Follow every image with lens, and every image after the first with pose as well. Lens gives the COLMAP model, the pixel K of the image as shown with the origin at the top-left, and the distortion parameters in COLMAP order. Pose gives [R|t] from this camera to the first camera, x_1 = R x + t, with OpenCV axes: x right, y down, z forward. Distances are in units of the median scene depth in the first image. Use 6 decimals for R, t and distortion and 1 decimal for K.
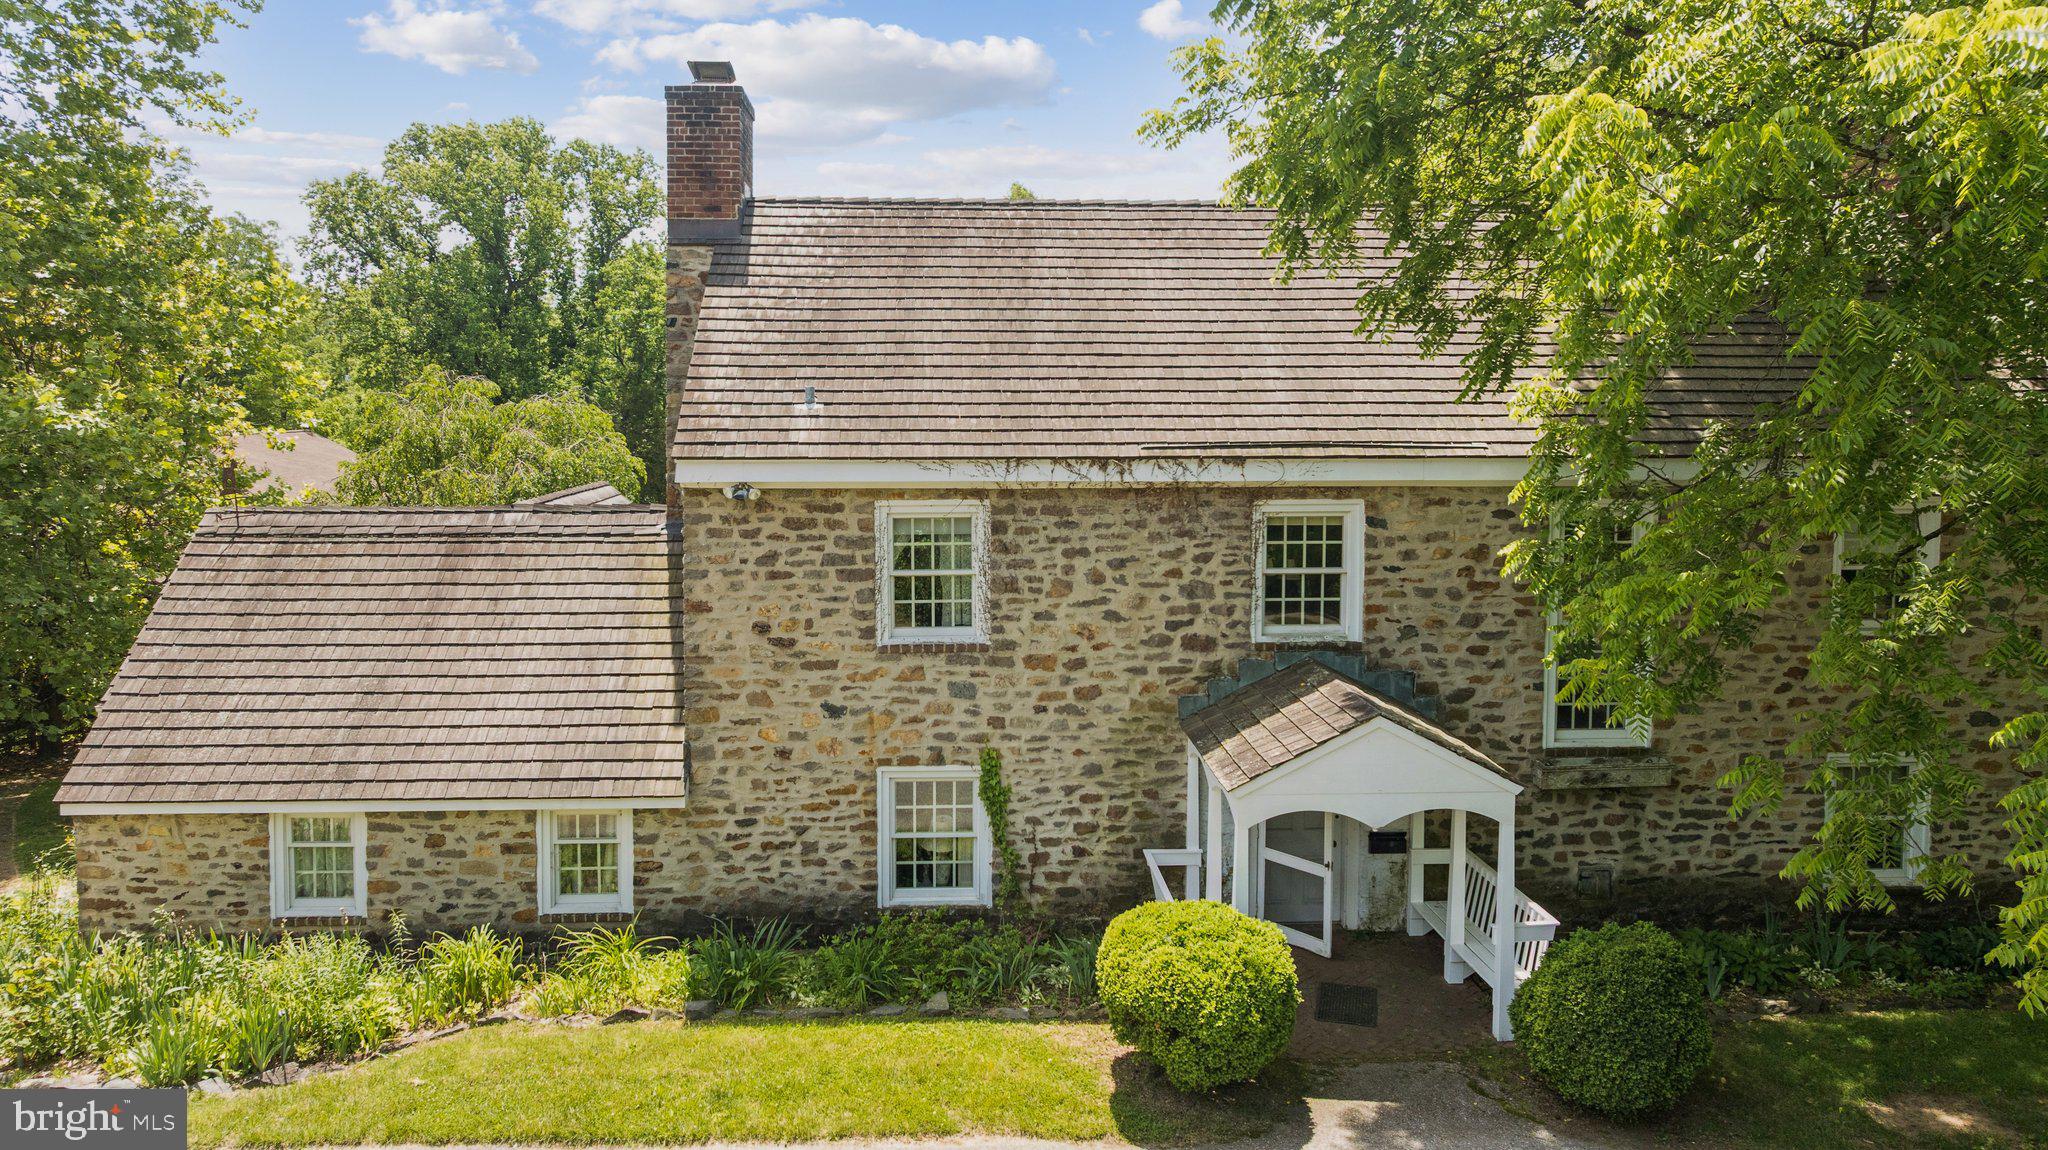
lens RADIAL K [[1564.8, 0, 1032.1], [0, 1564.8, 478.2], [0, 0, 1]] dist [-0.000878, -0.013958]
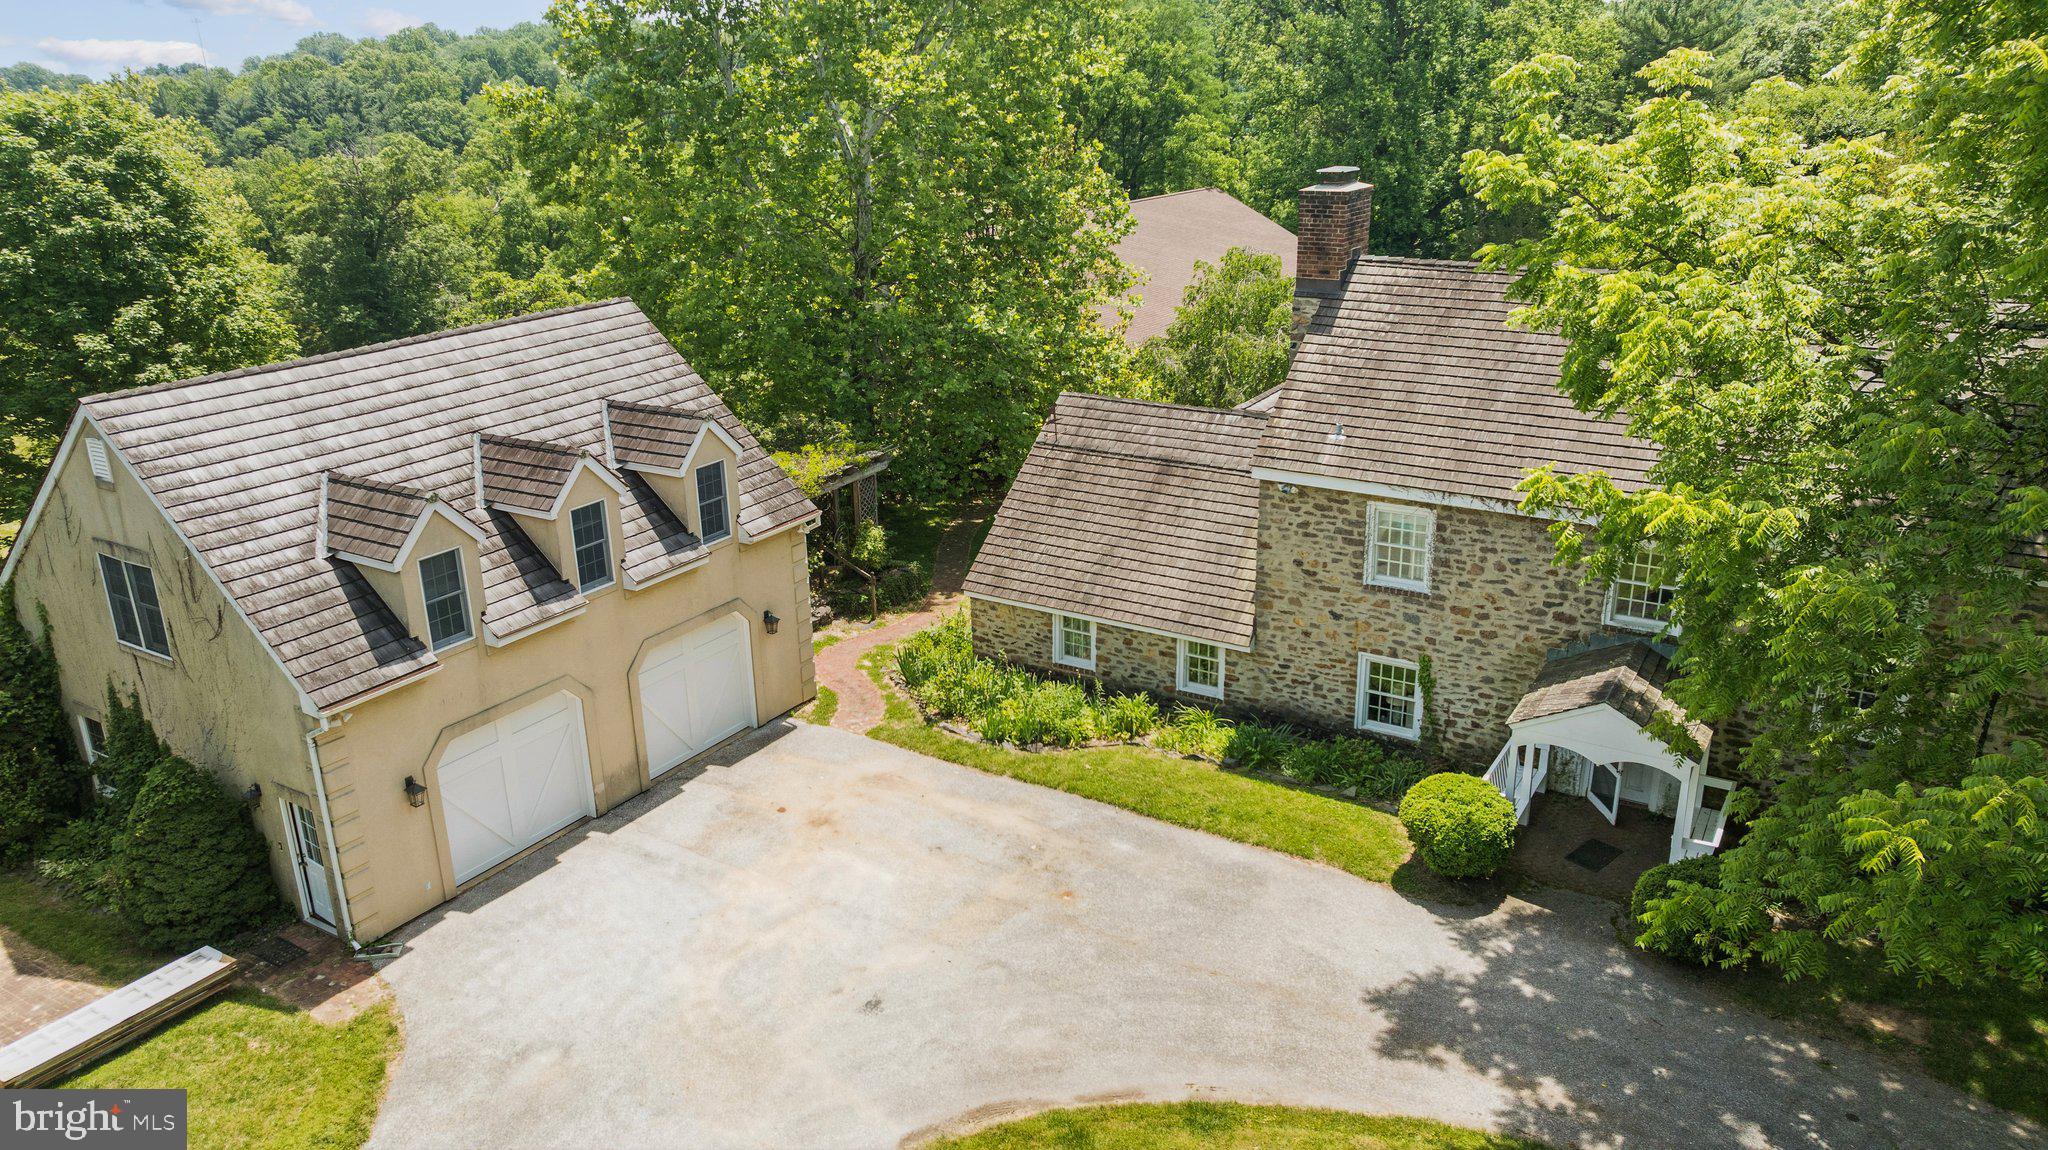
lens RADIAL K [[1561.0, 0, 901.7], [0, 1561.0, 575.4], [0, 0, 1]] dist [0.004782, -0.007721]
pose [[0.790129, 0.173505, -0.587871, 0.491098], [0.005162, 0.957181, 0.289443, -0.387663], [0.612919, -0.231732, 0.755401, -0.564601]]
